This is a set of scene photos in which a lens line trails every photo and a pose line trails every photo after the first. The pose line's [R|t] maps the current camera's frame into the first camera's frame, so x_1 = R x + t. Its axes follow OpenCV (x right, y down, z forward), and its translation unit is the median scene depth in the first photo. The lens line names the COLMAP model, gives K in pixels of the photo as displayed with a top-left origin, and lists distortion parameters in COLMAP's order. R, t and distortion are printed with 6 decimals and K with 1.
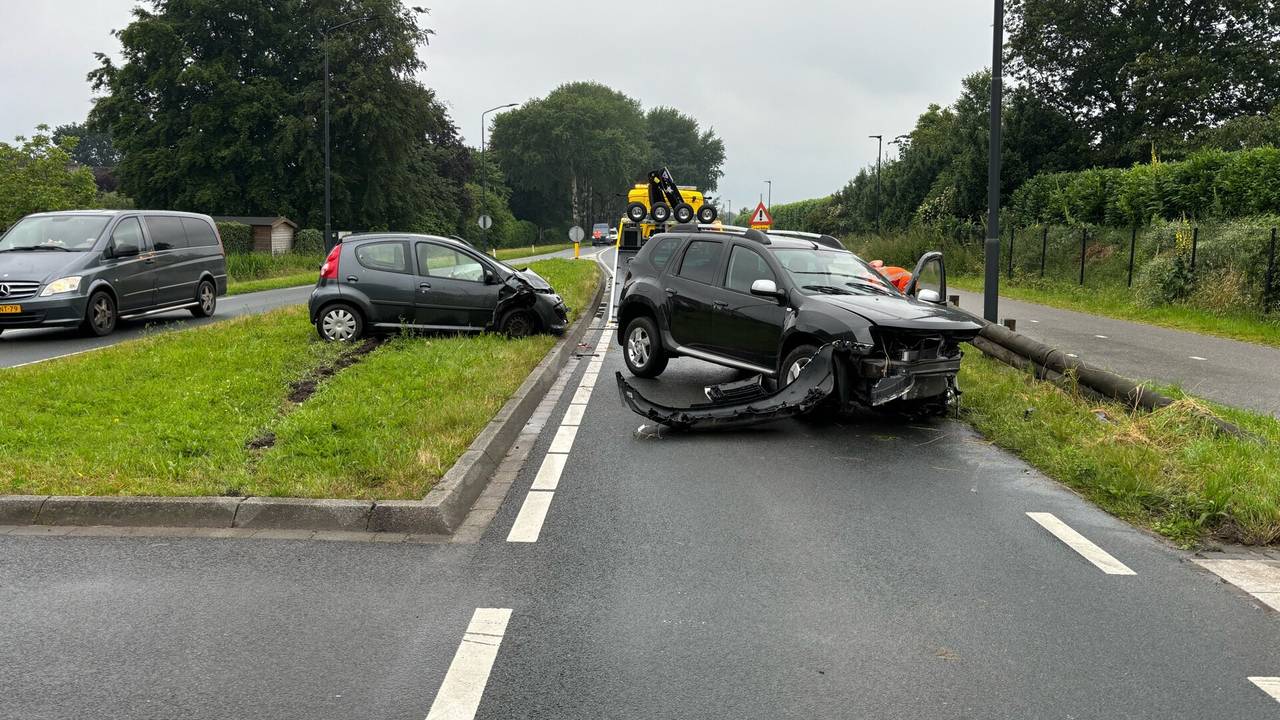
lens RADIAL K [[1066.5, 0, 640.0], [0, 1066.5, 360.0], [0, 0, 1]] dist [-0.004993, 0.131072]
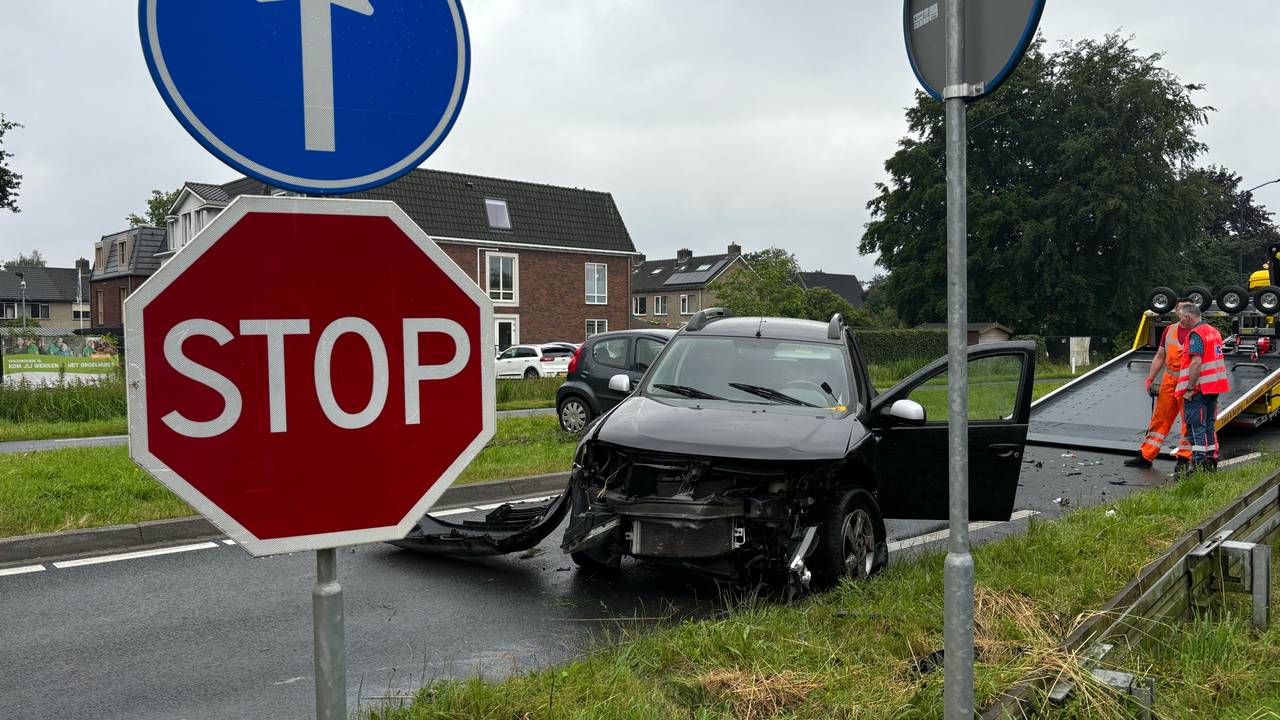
lens RADIAL K [[1066.5, 0, 640.0], [0, 1066.5, 360.0], [0, 0, 1]] dist [-0.004993, 0.131072]
pose [[0.680382, 0.002057, -0.732855, 0.144236], [-0.077972, 0.994523, -0.069598, -0.005563], [0.728698, 0.104496, 0.676816, 0.090583]]
